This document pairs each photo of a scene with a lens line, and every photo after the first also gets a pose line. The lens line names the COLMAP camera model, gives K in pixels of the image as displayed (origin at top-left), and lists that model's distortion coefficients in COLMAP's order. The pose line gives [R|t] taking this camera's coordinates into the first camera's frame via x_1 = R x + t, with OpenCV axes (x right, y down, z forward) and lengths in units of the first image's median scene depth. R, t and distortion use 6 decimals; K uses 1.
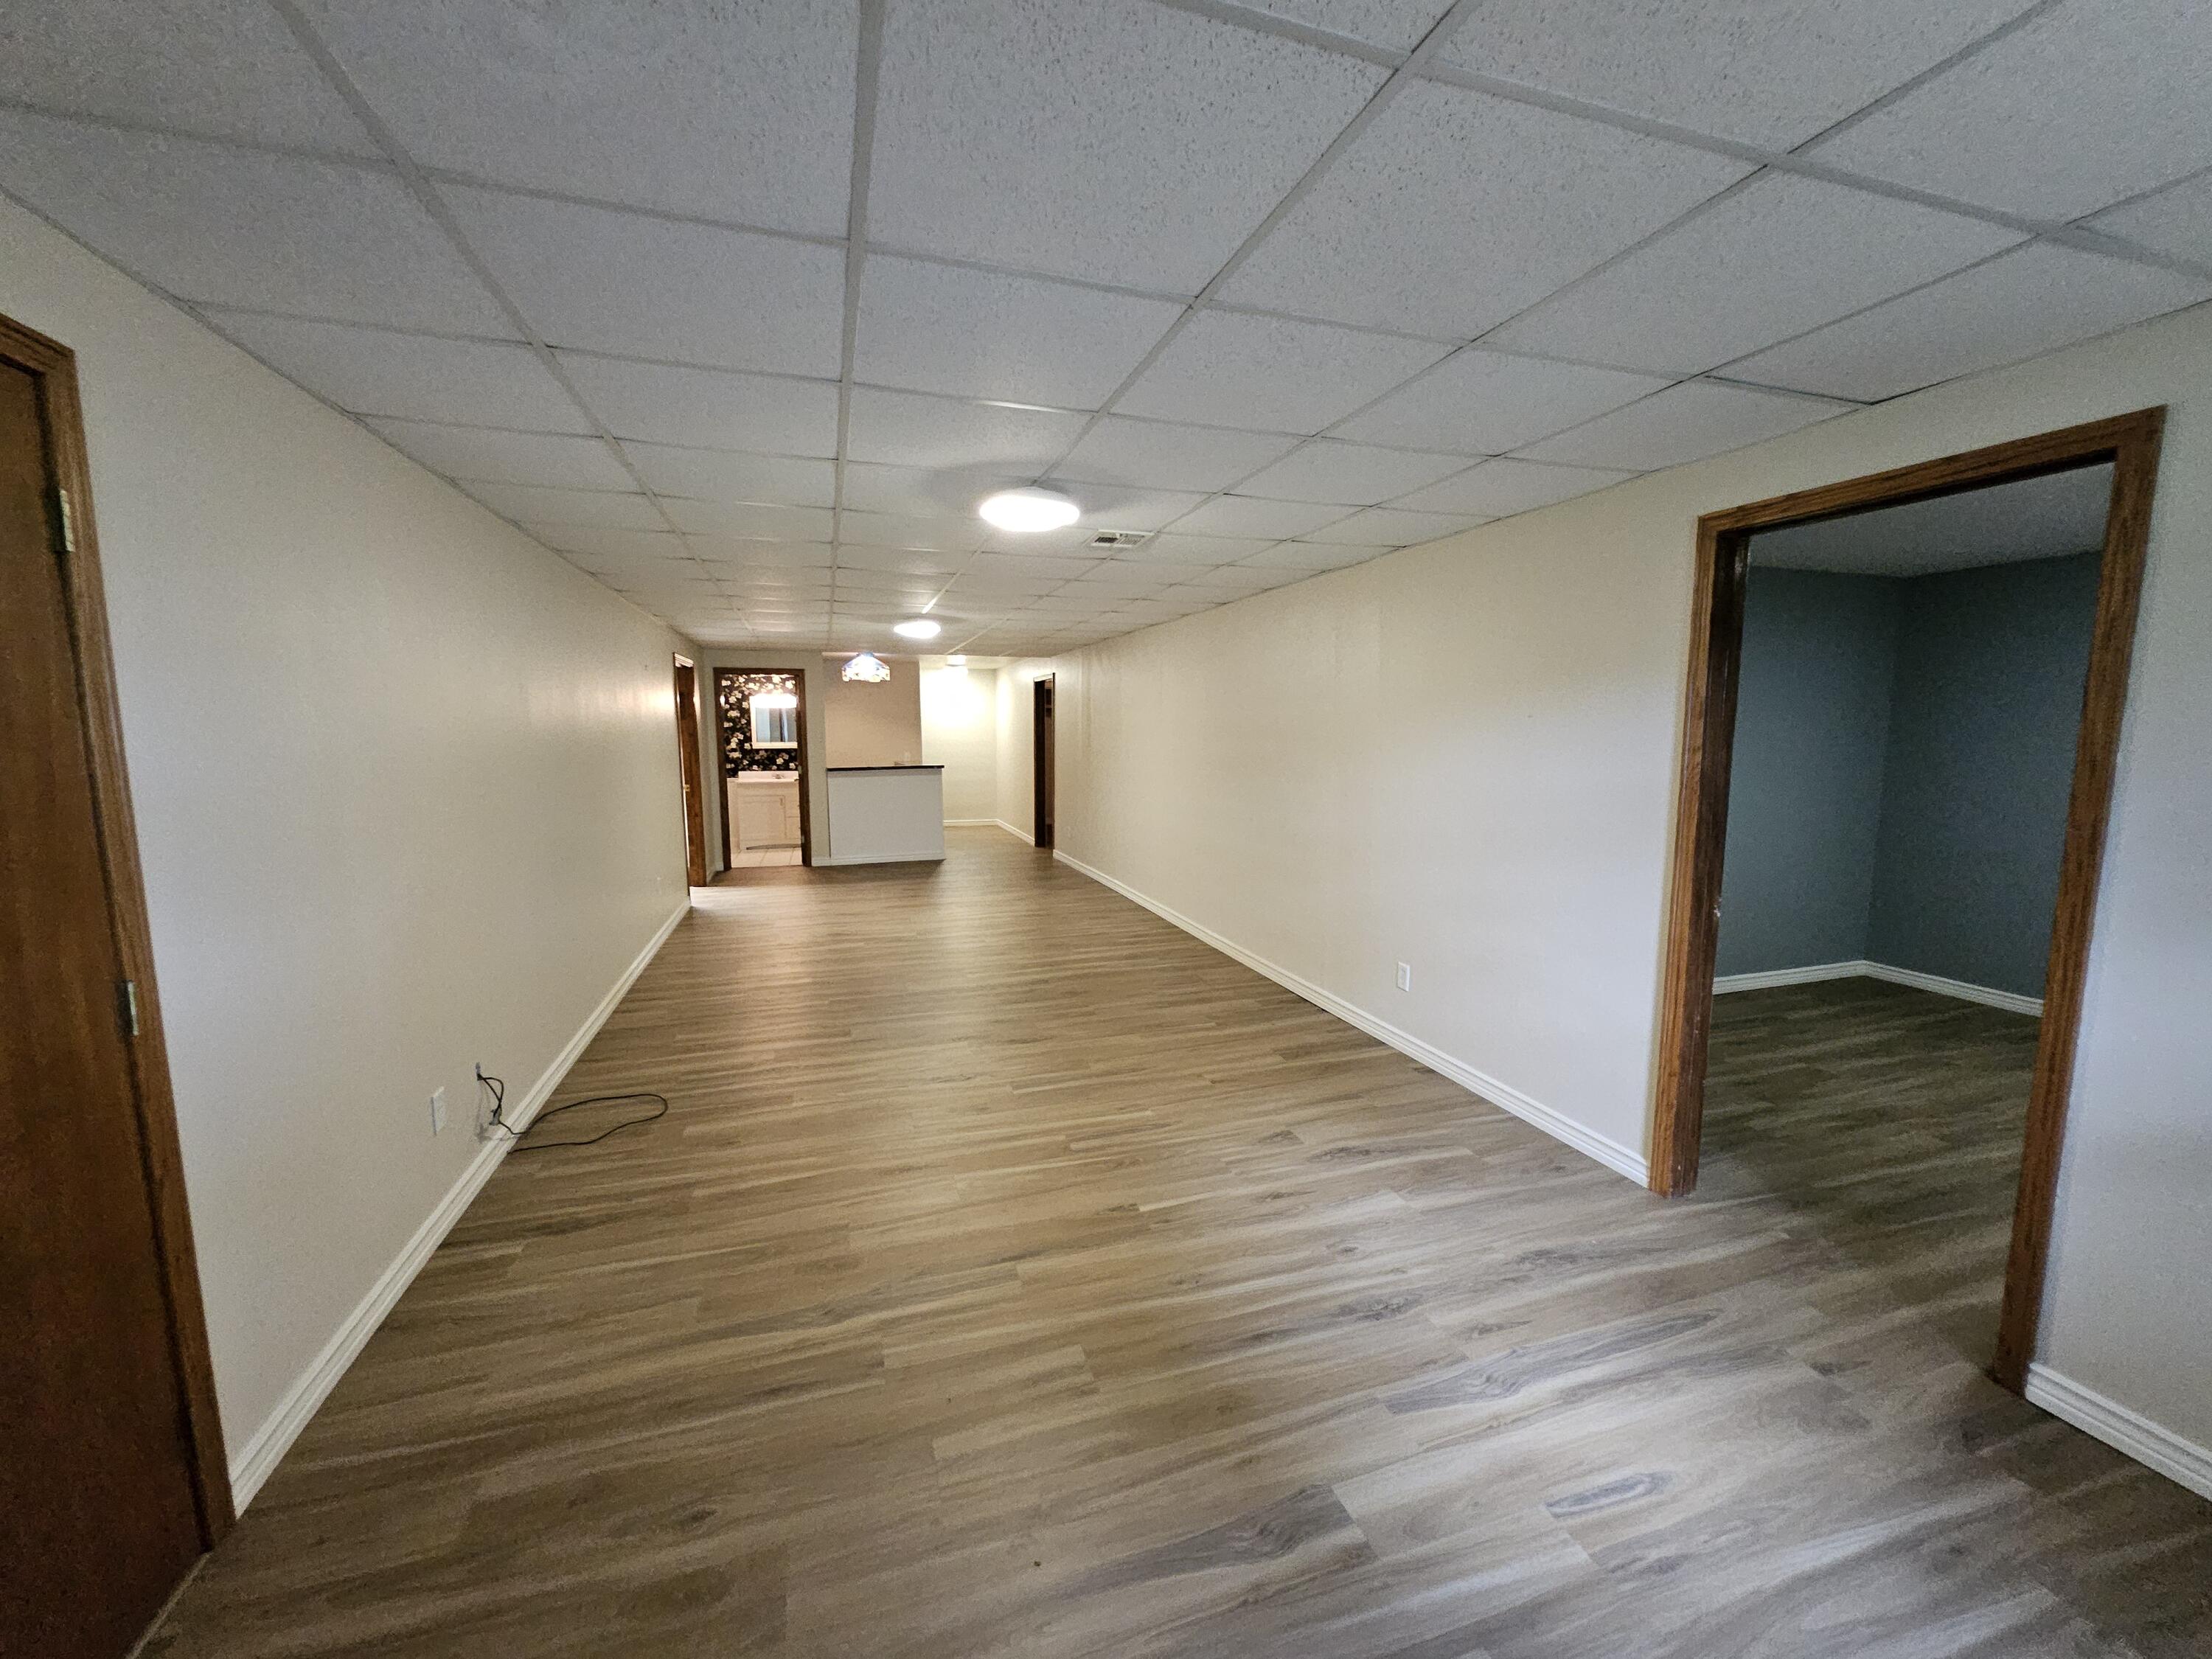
lens RADIAL K [[863.5, 0, 1102.4], [0, 863.5, 829.4], [0, 0, 1]] dist [0.010470, 0.000552]
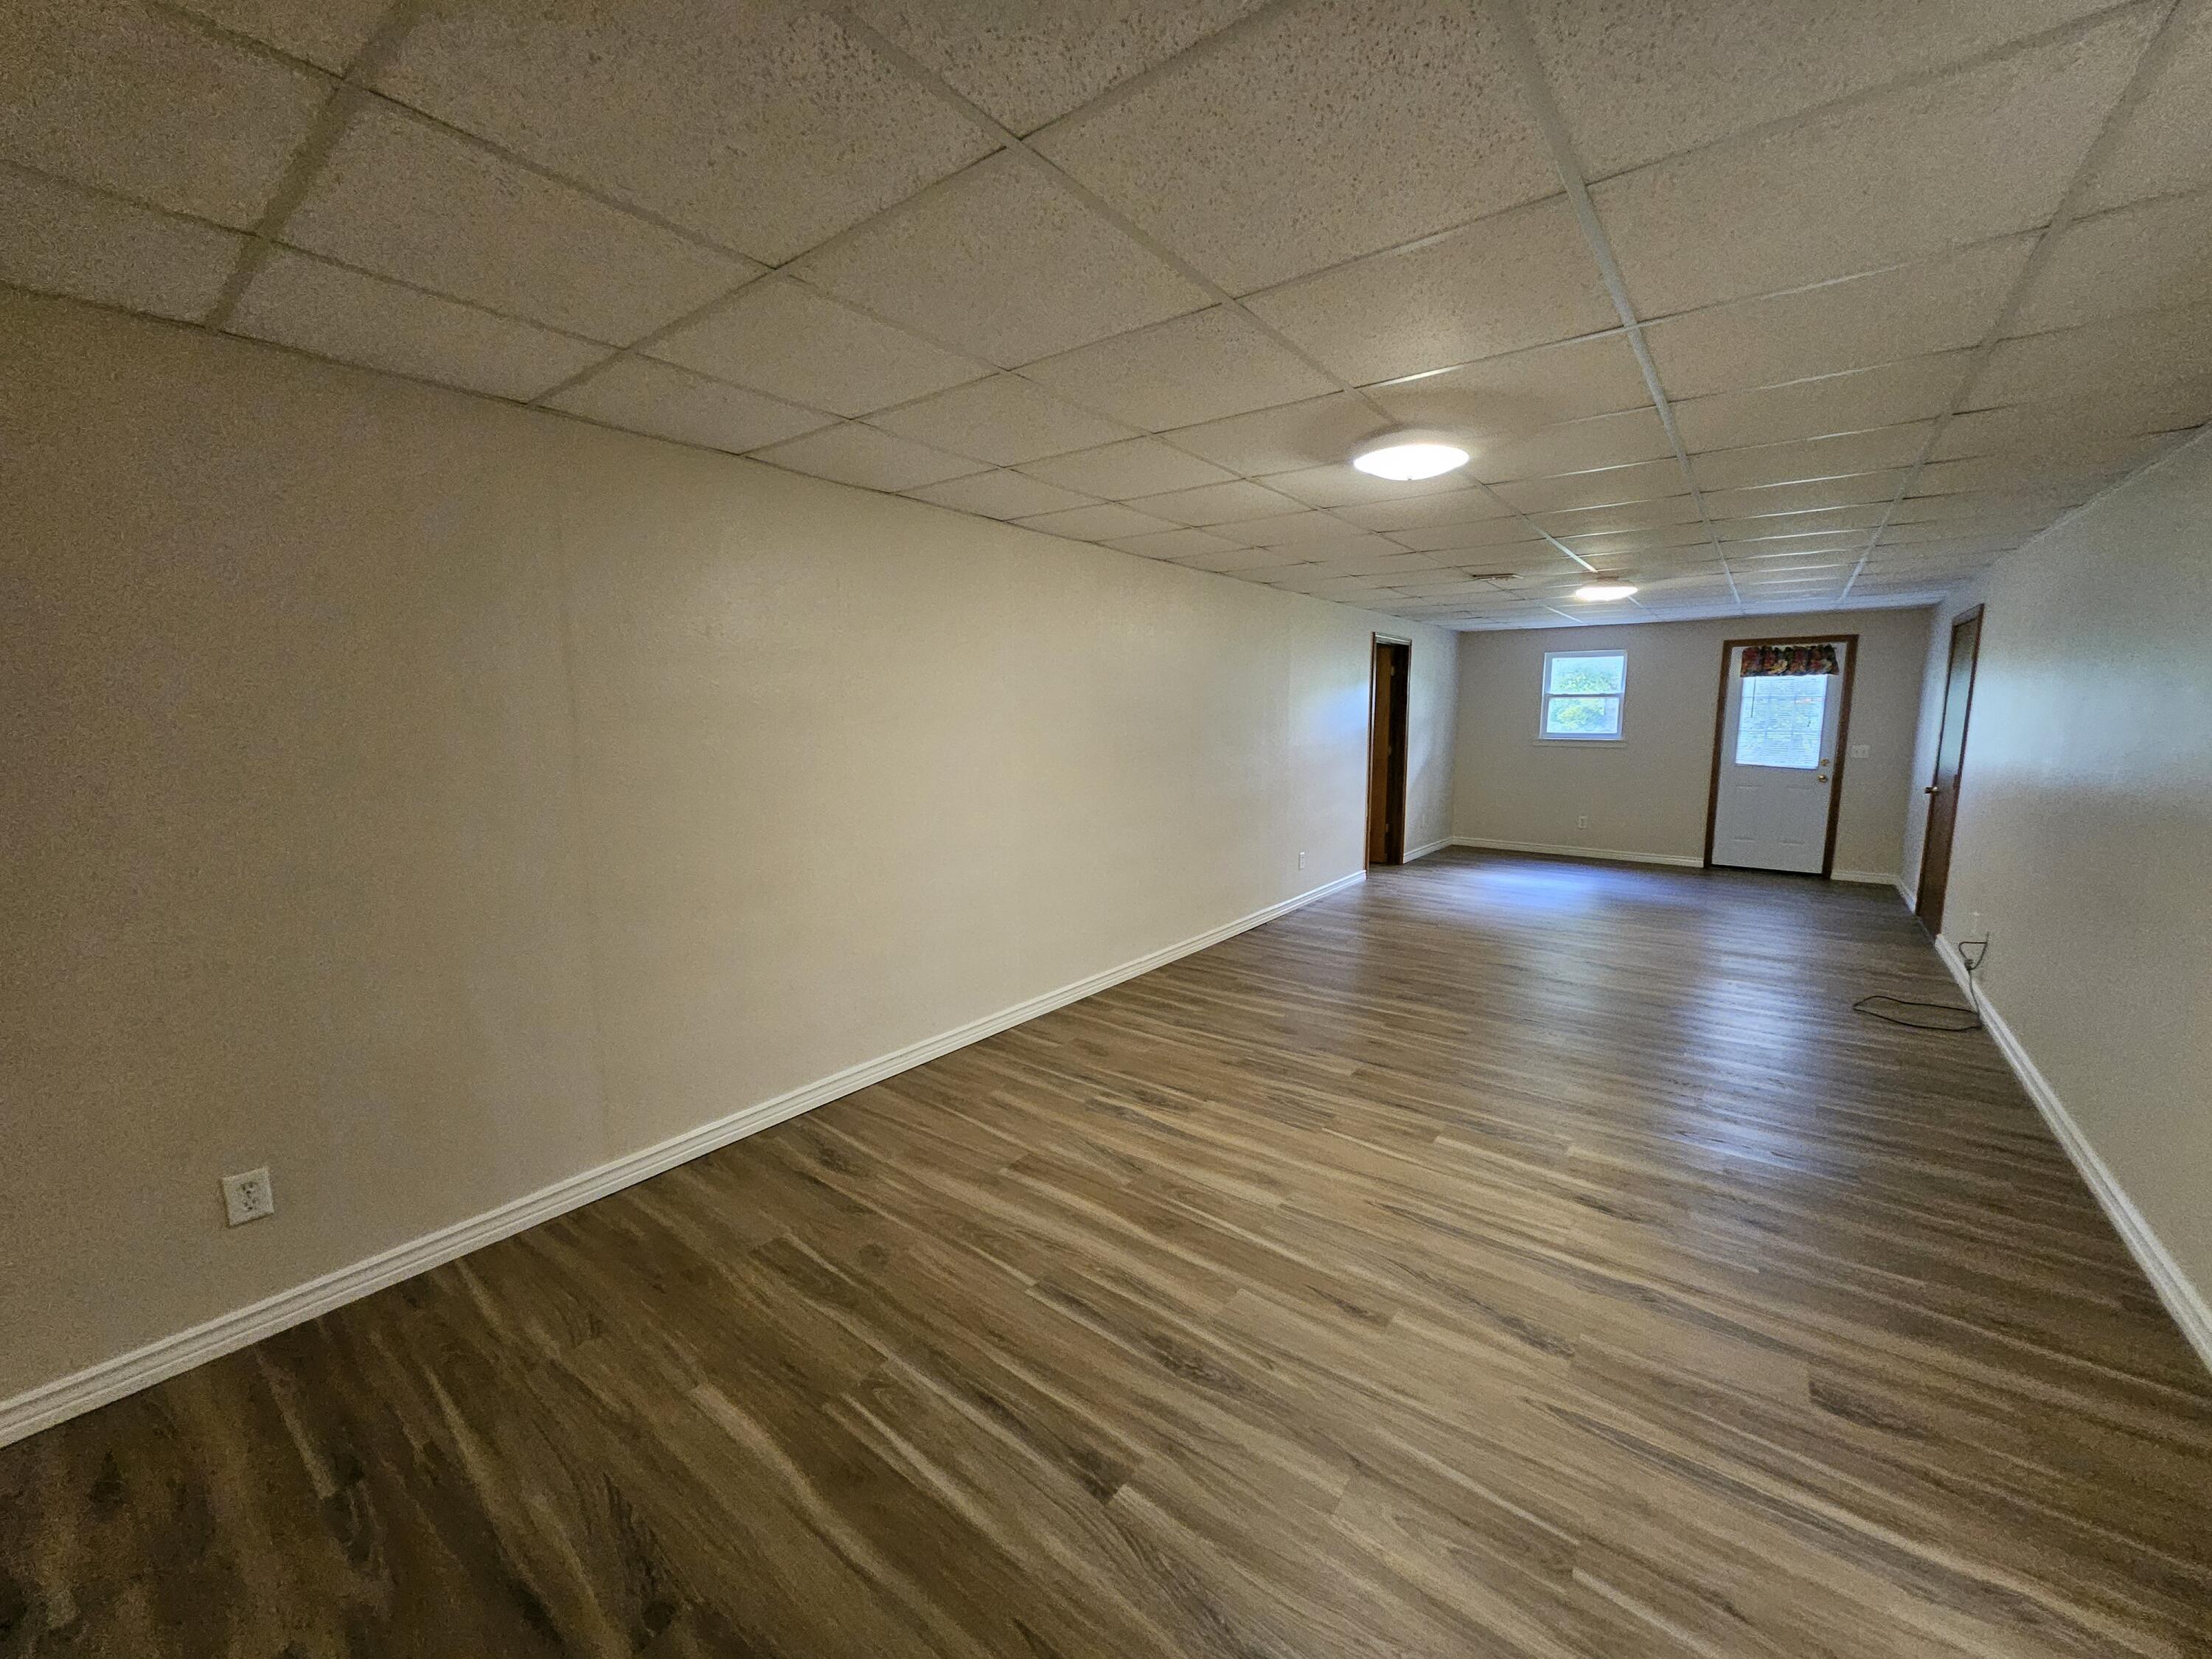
lens RADIAL K [[863.5, 0, 1106.3], [0, 863.5, 826.0], [0, 0, 1]] dist [0.010470, 0.000552]
pose [[-0.567872, -0.112025, 0.815458, -0.684059], [0.100065, 0.973952, 0.203481, -0.233932], [-0.817012, 0.197150, -0.541871, 1.940508]]
